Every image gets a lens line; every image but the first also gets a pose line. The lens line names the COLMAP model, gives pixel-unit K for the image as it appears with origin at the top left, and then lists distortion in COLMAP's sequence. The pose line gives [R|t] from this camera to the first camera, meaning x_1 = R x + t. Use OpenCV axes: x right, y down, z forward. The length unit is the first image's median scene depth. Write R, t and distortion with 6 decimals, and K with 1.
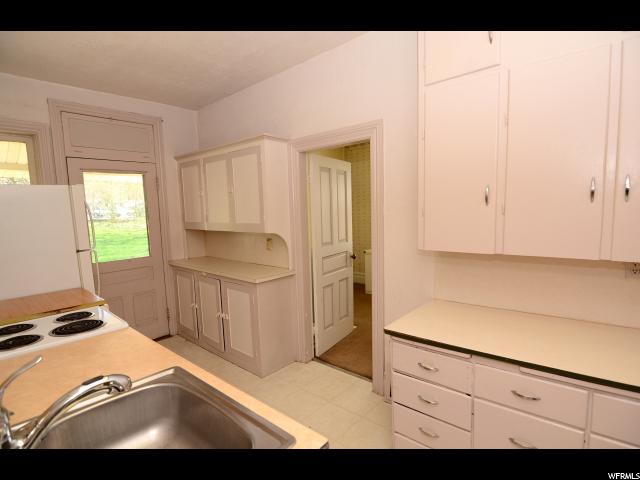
lens RADIAL K [[335.7, 0, 320.0], [0, 335.7, 240.0], [0, 0, 1]] dist [-0.002607, -0.014941]
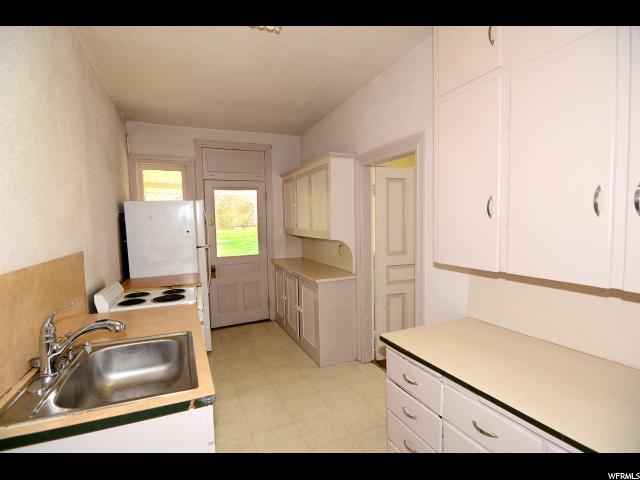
lens RADIAL K [[324.4, 0, 320.0], [0, 324.4, 240.0], [0, 0, 1]] dist [-0.023641, -0.013518]
pose [[0.896873, 0.040018, -0.440473, 0.266200], [-0.049199, 0.998744, -0.009438, -0.007376], [0.439542, 0.030136, 0.897716, 0.007622]]
